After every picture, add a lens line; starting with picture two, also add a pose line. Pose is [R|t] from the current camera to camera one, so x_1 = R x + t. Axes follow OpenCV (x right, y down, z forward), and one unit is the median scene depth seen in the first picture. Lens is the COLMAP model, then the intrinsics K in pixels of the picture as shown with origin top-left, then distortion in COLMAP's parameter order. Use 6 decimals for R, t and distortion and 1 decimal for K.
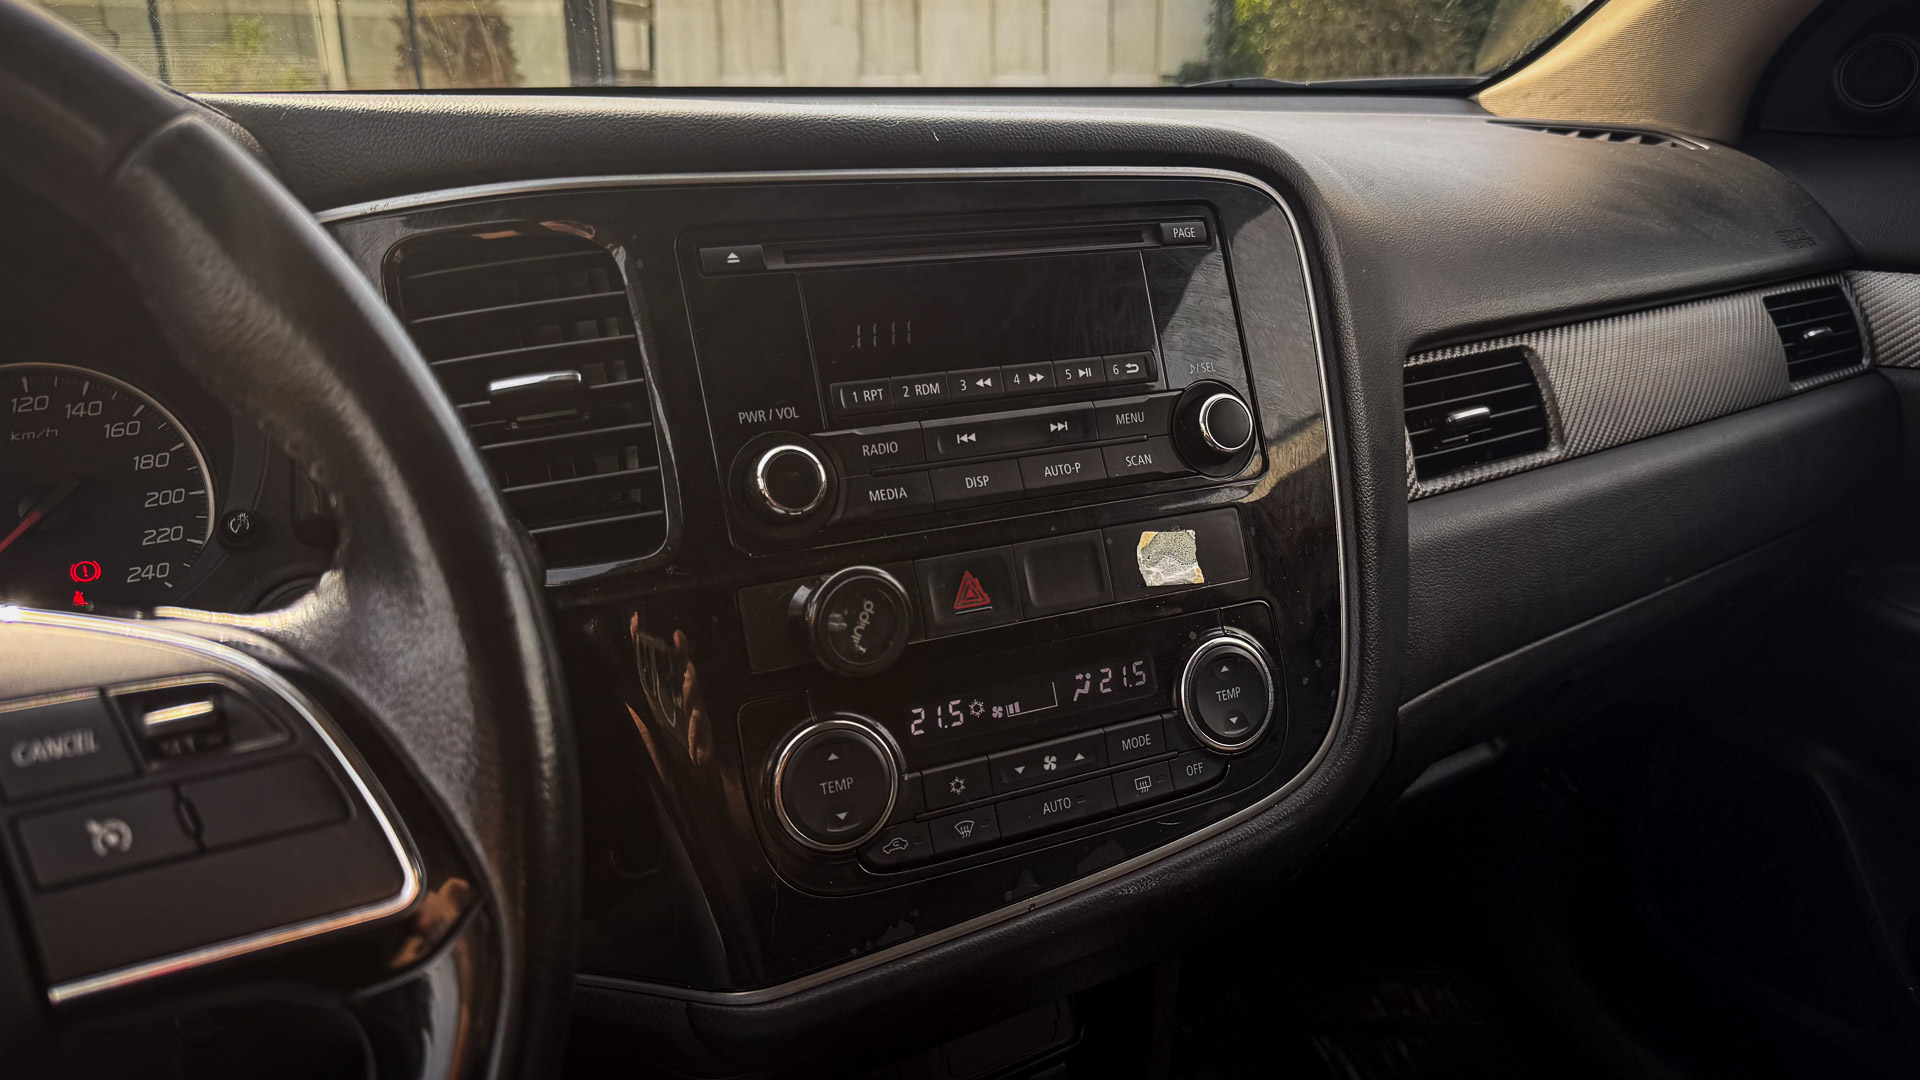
lens RADIAL K [[1357.2, 0, 955.3], [0, 1357.2, 548.0], [0, 0, 1]] dist [0.161711, -0.301466]
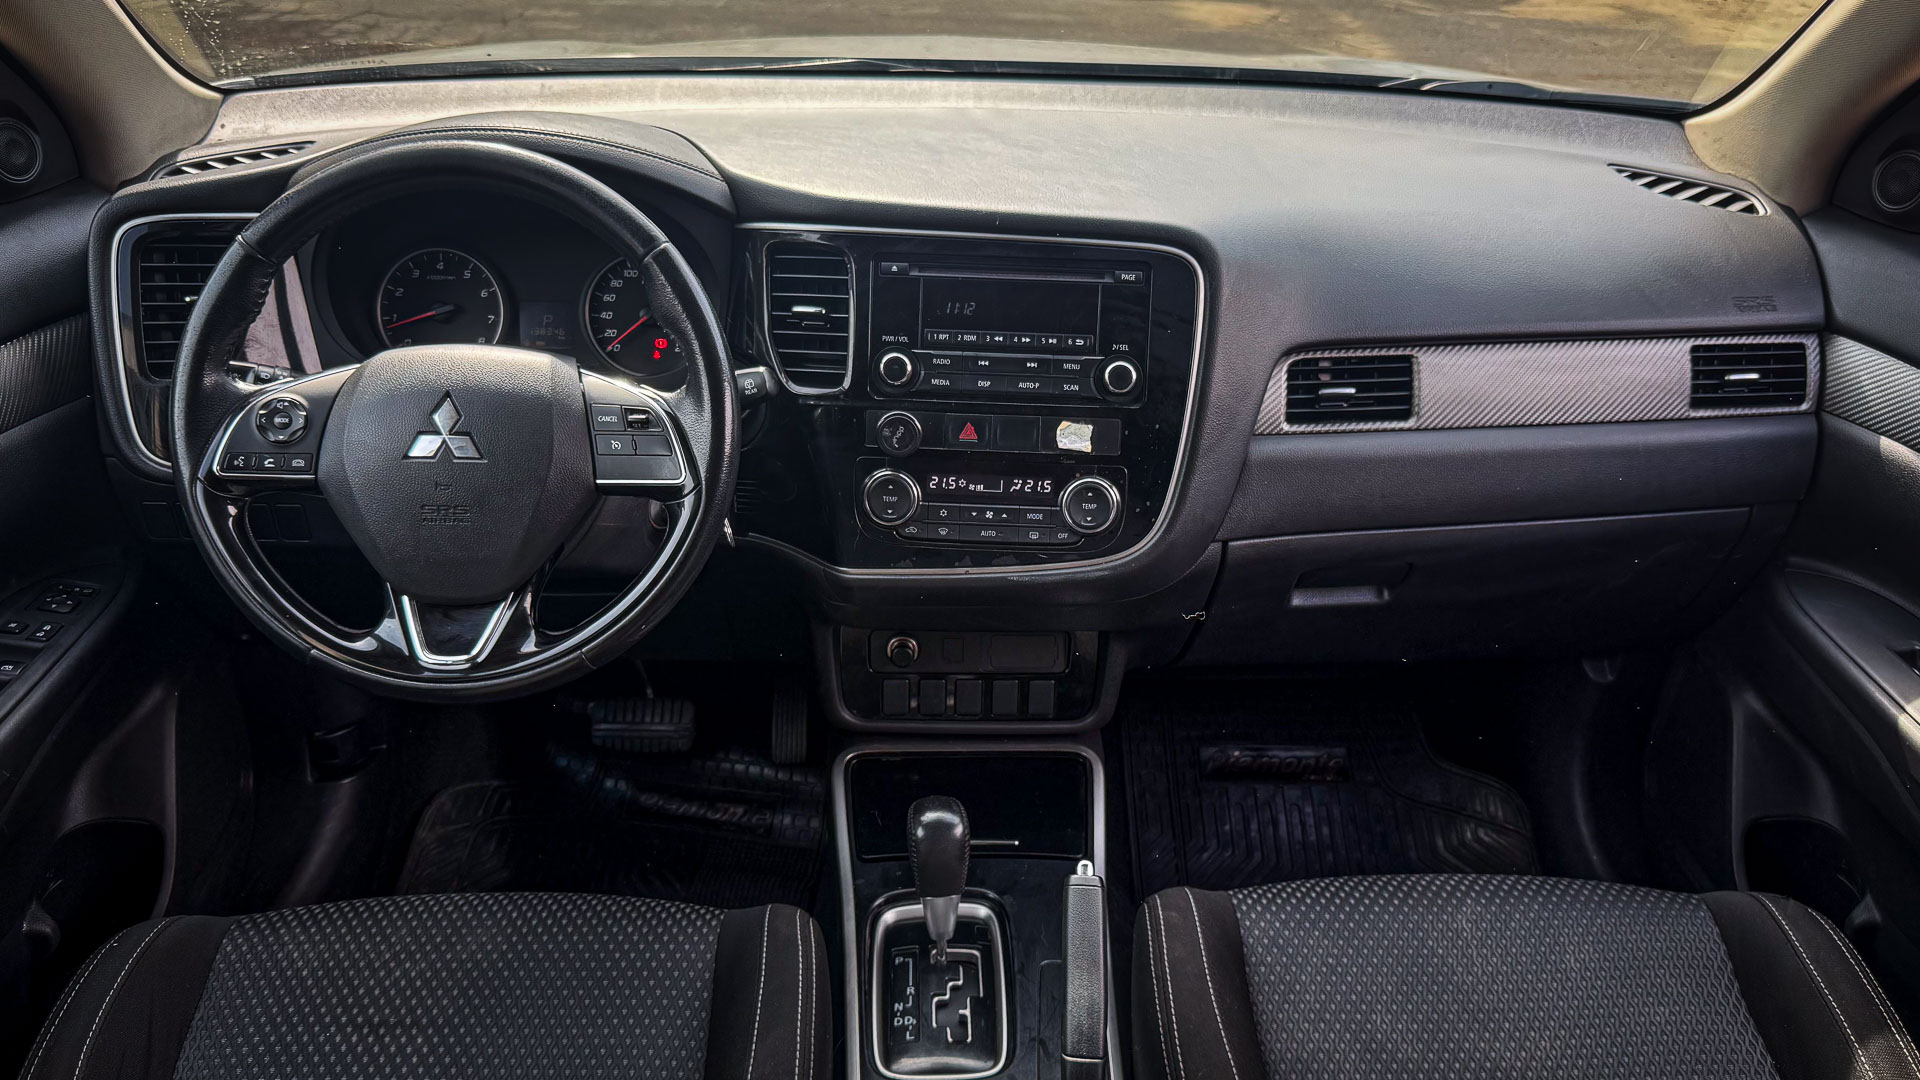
lens RADIAL K [[1357.2, 0, 955.3], [0, 1357.2, 548.0], [0, 0, 1]] dist [0.161711, -0.301466]
pose [[0.868409, 0.248847, -0.428884, 0.965039], [-0.174388, 0.962967, 0.205629, -0.232000], [0.464171, -0.103778, 0.879645, -0.967271]]
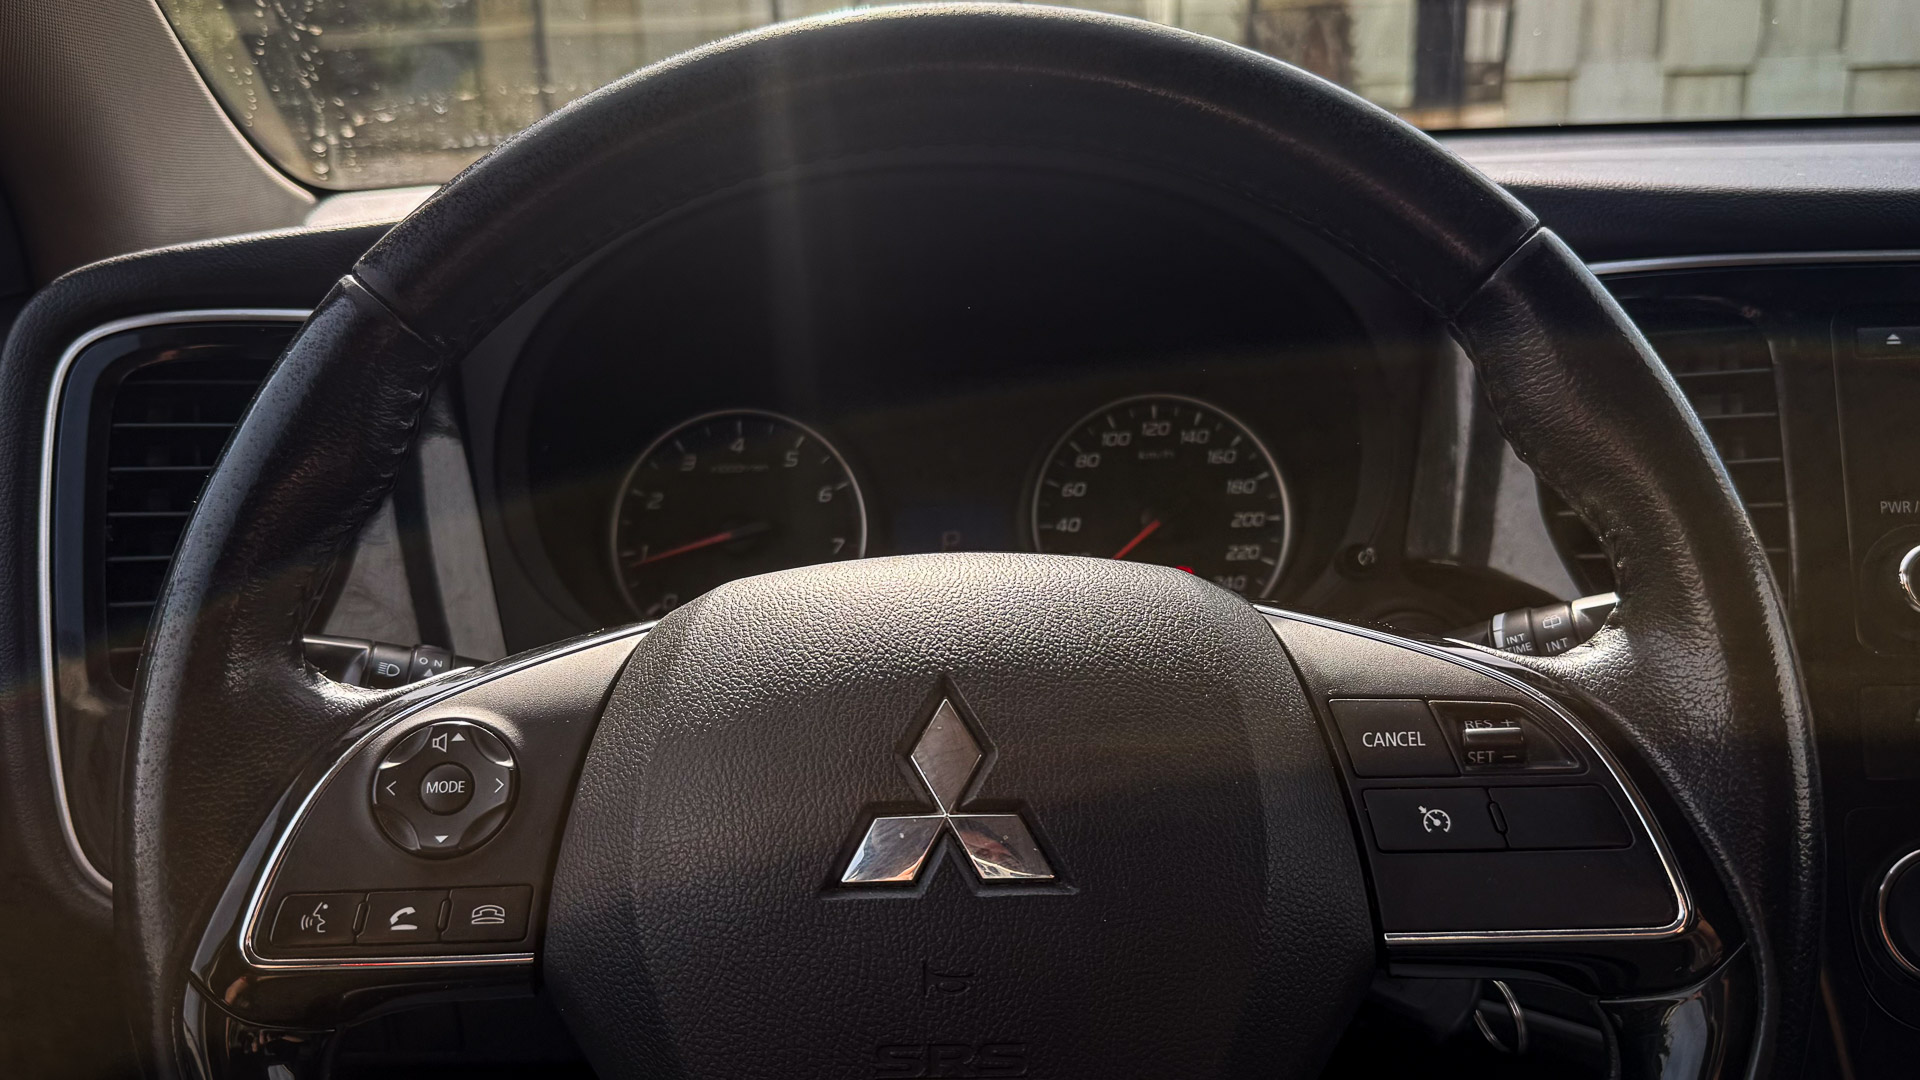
lens RADIAL K [[1477.9, 0, 1046.3], [0, 1477.9, 537.2], [0, 0, 1]] dist [0.119018, -0.239567]
pose [[0.866828, 0.114978, -0.485170, -0.150305], [-0.133543, 0.991036, -0.003733, 0.005728], [0.480392, 0.068027, 0.874412, -0.173297]]
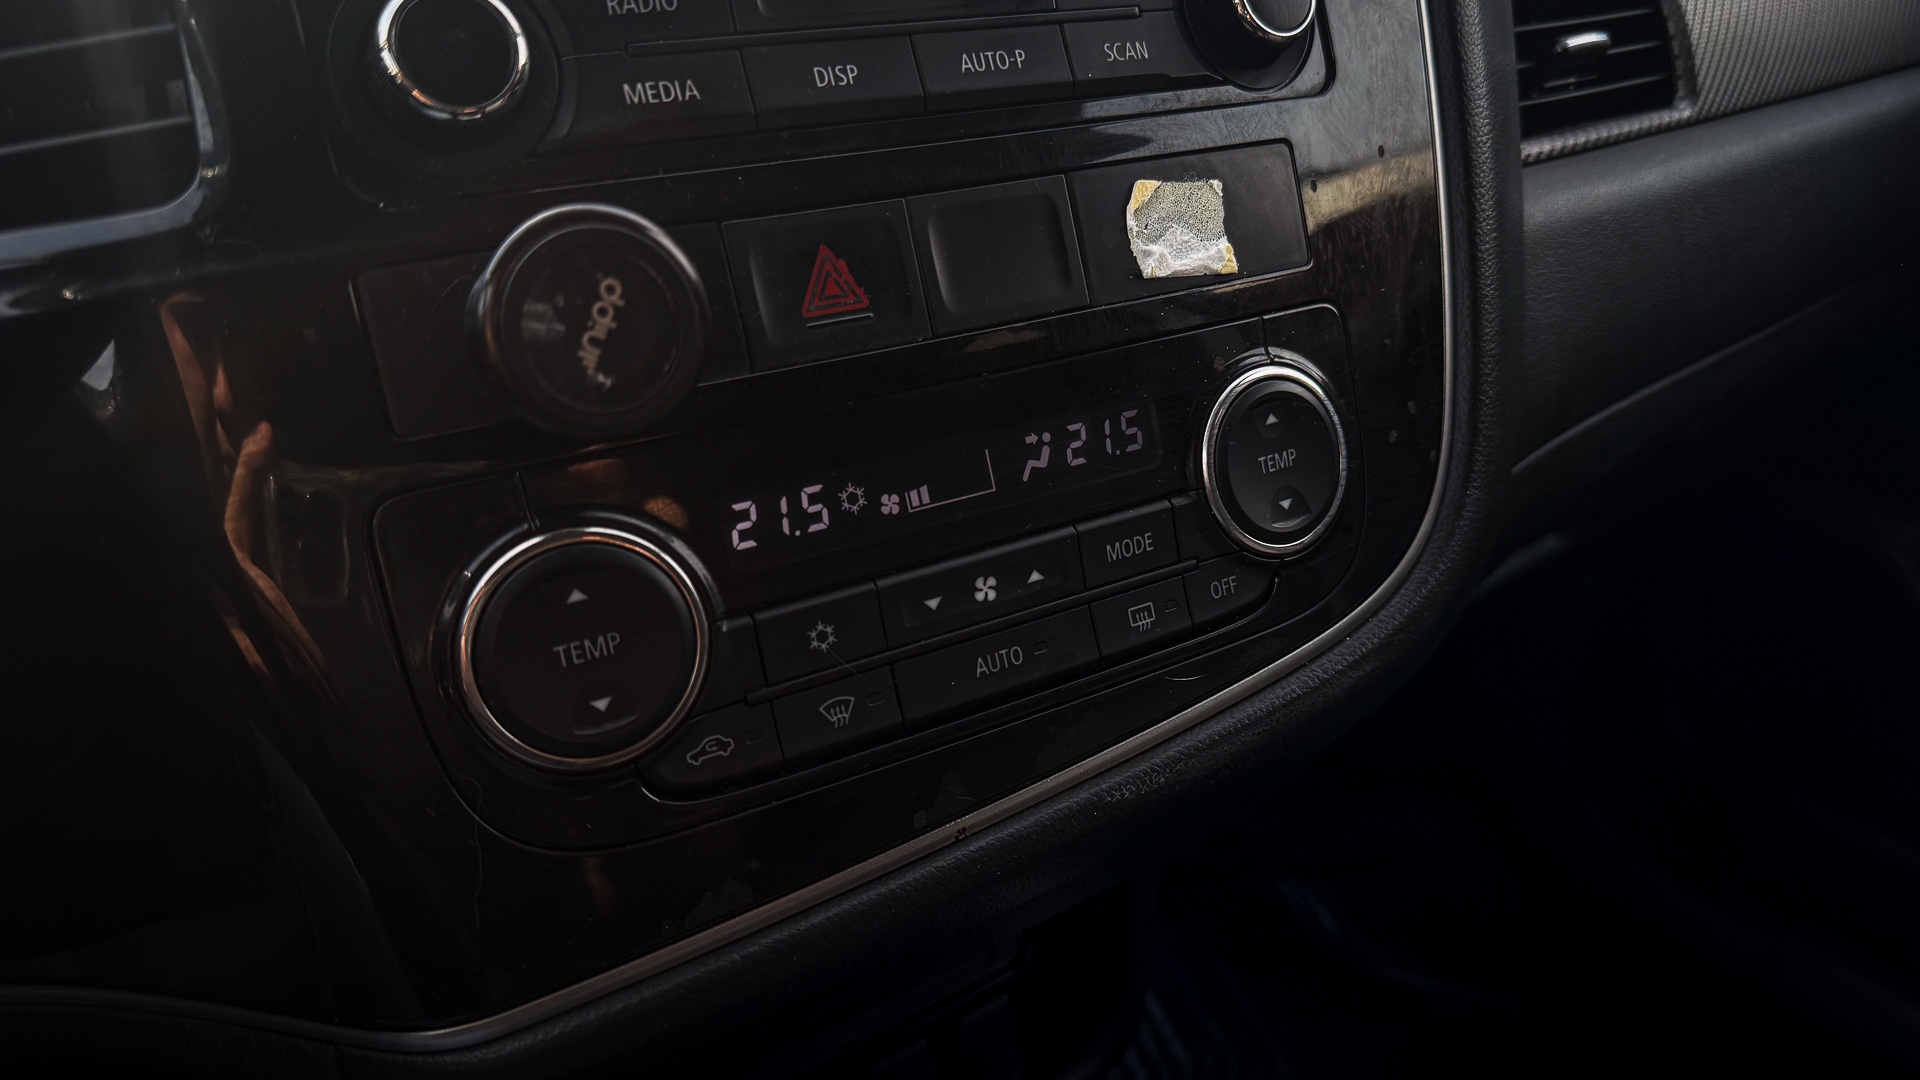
lens RADIAL K [[1357.2, 0, 955.3], [0, 1357.2, 548.0], [0, 0, 1]] dist [0.161711, -0.301466]
pose [[0.997191, -0.039012, 0.063944, 0.020519], [0.030195, 0.990593, 0.133469, 0.062533], [-0.068549, -0.131163, 0.988988, 0.428005]]
